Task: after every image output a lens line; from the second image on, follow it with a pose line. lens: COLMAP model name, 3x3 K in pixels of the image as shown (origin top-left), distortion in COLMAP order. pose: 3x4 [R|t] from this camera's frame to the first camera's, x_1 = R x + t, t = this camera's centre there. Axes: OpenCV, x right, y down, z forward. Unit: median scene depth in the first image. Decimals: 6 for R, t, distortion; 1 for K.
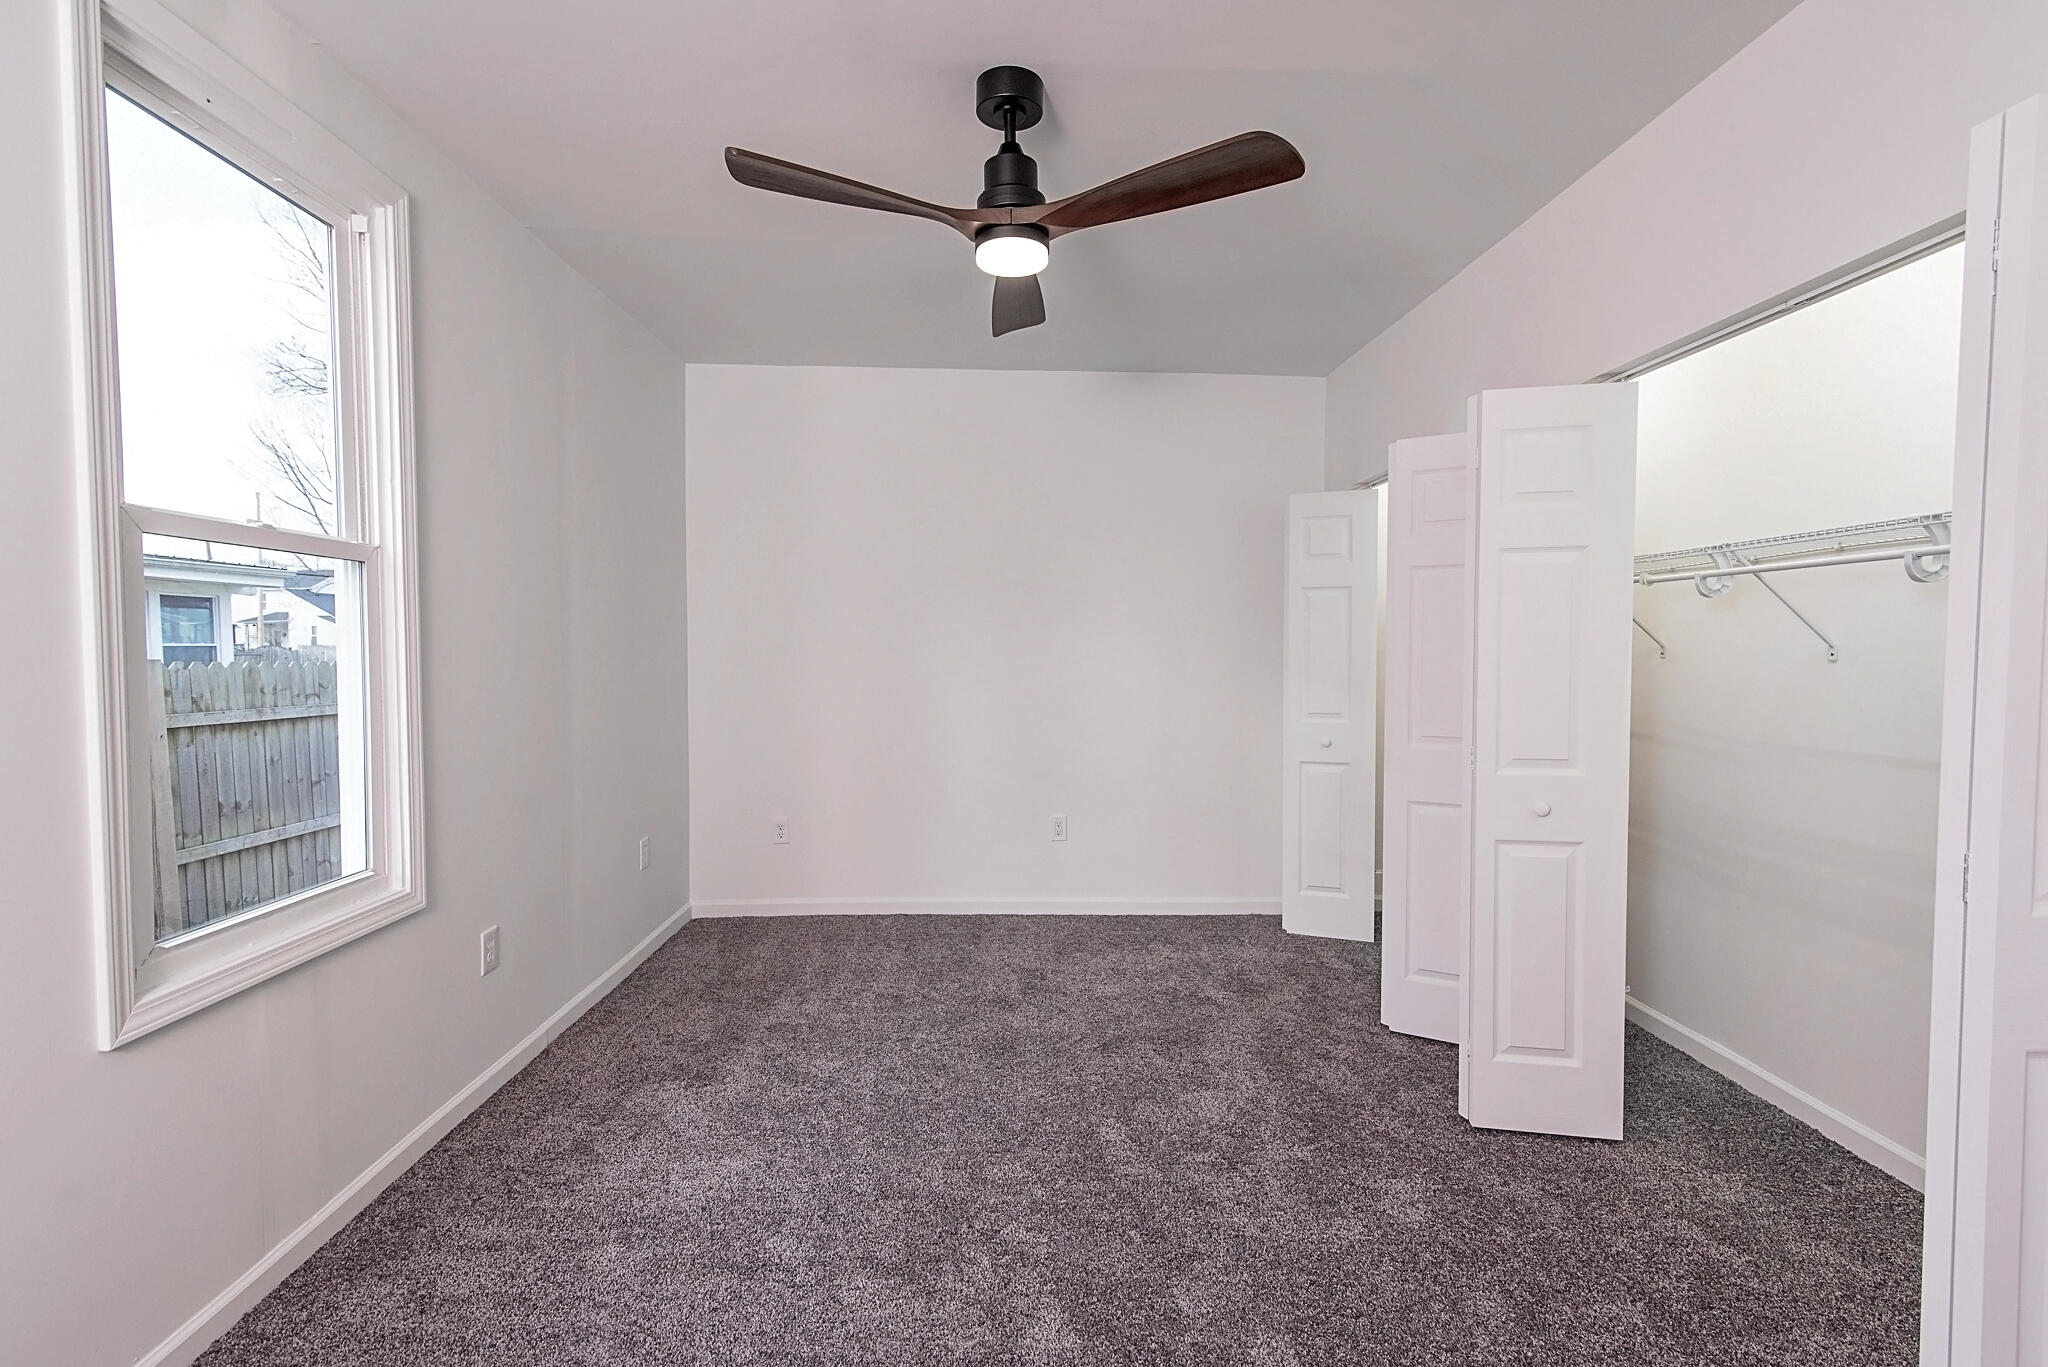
lens RADIAL K [[937.5, 0, 987.1], [0, 937.5, 681.0], [0, 0, 1]] dist [0.018200, -0.001608]
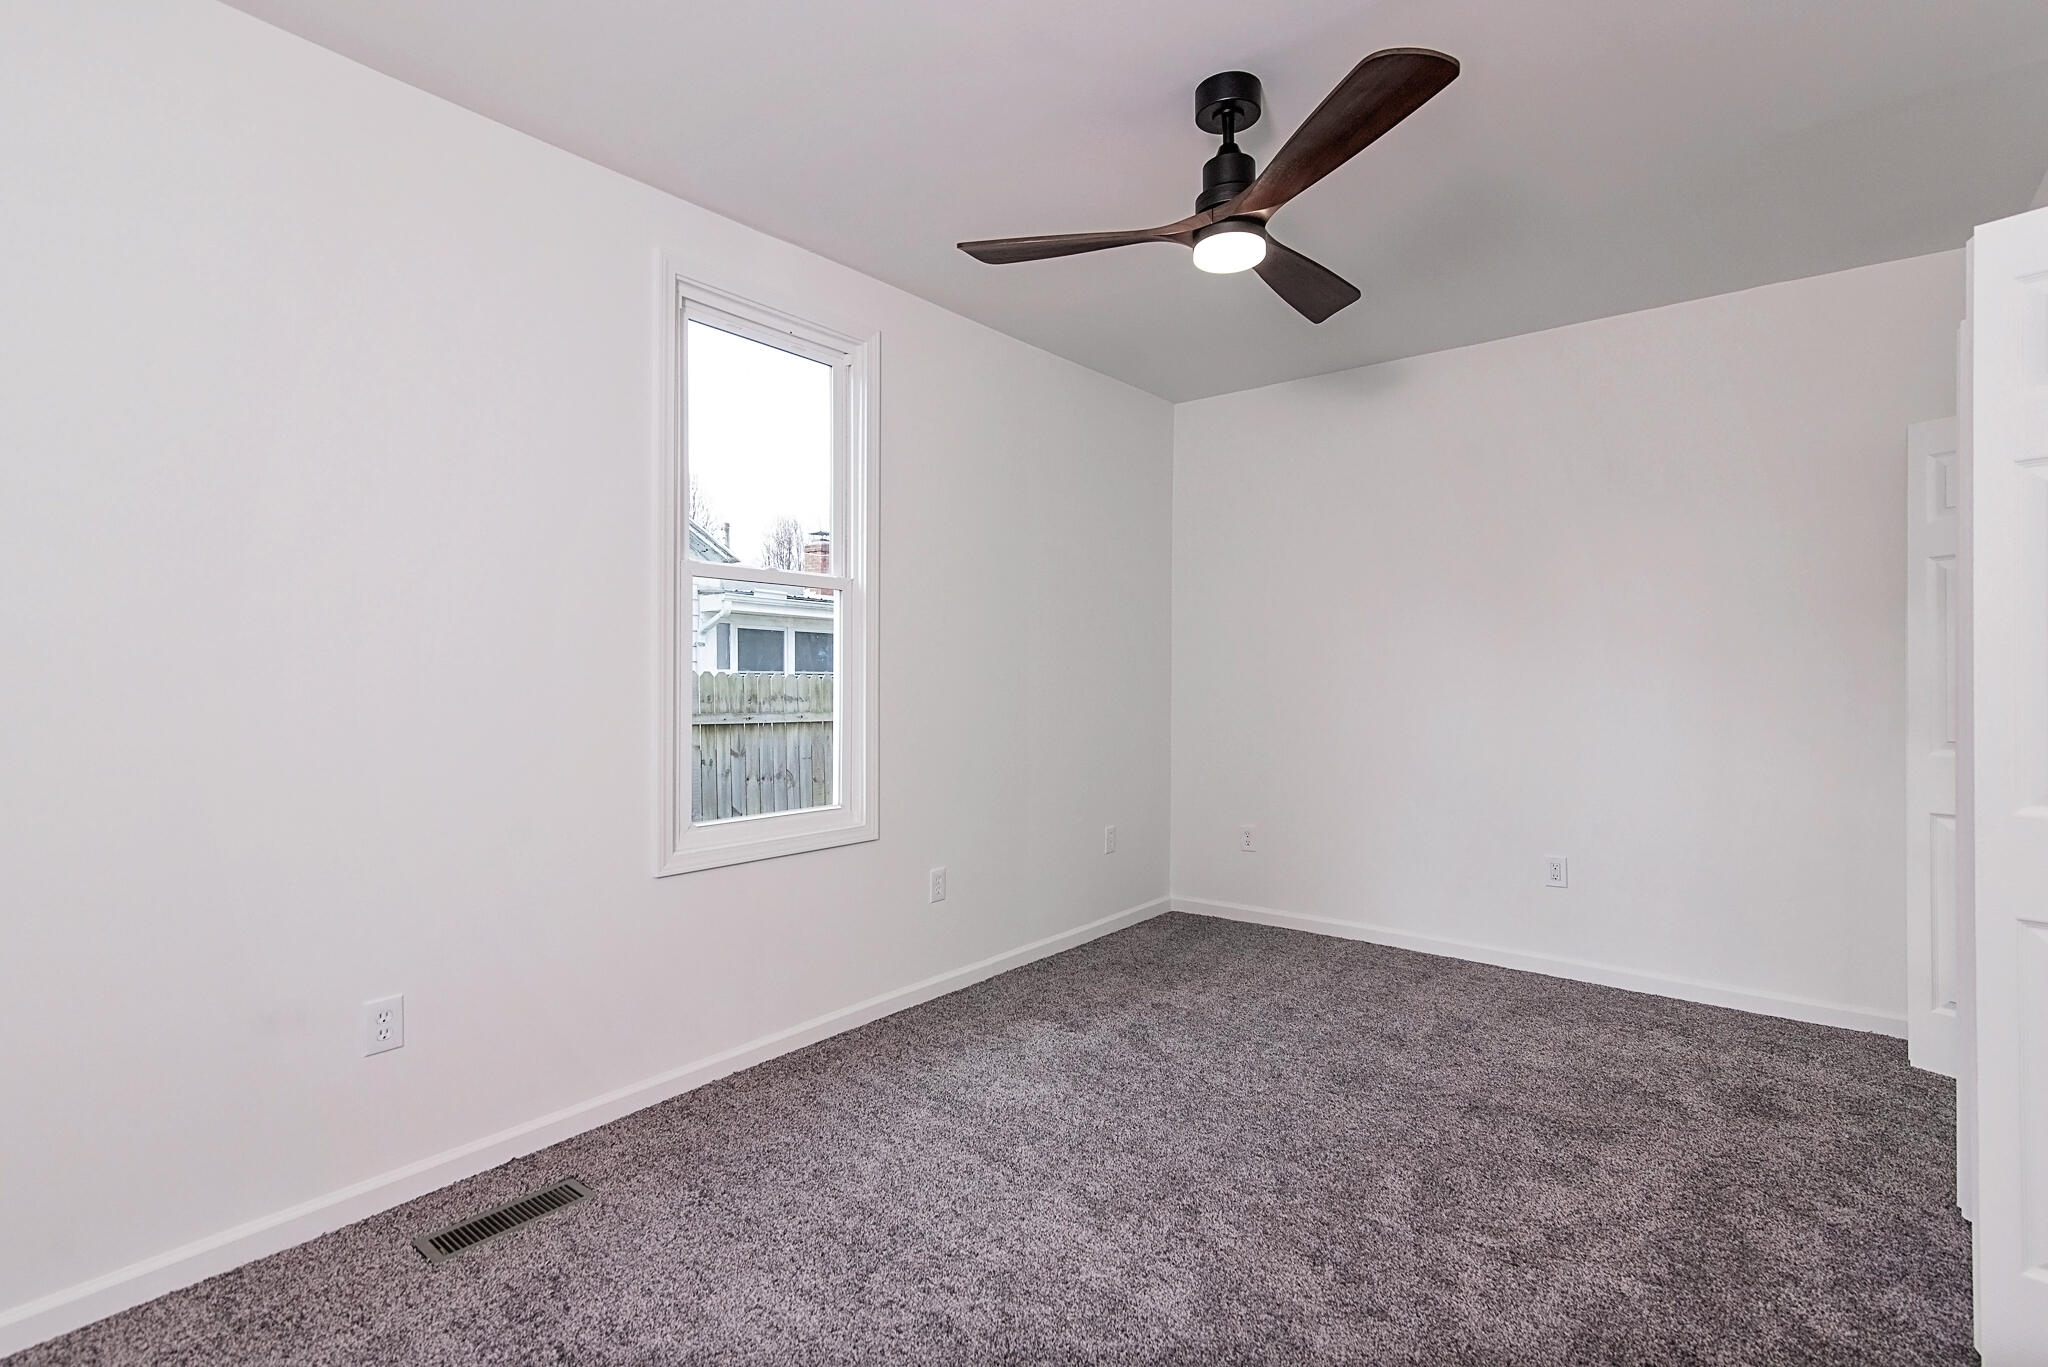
lens RADIAL K [[937.5, 0, 987.1], [0, 937.5, 681.0], [0, 0, 1]] dist [0.018200, -0.001608]
pose [[0.760180, 0.001600, -0.649710, 0.355022], [-0.025662, 0.999291, -0.027565, 0.036624], [0.649205, 0.037627, 0.759682, 0.048308]]
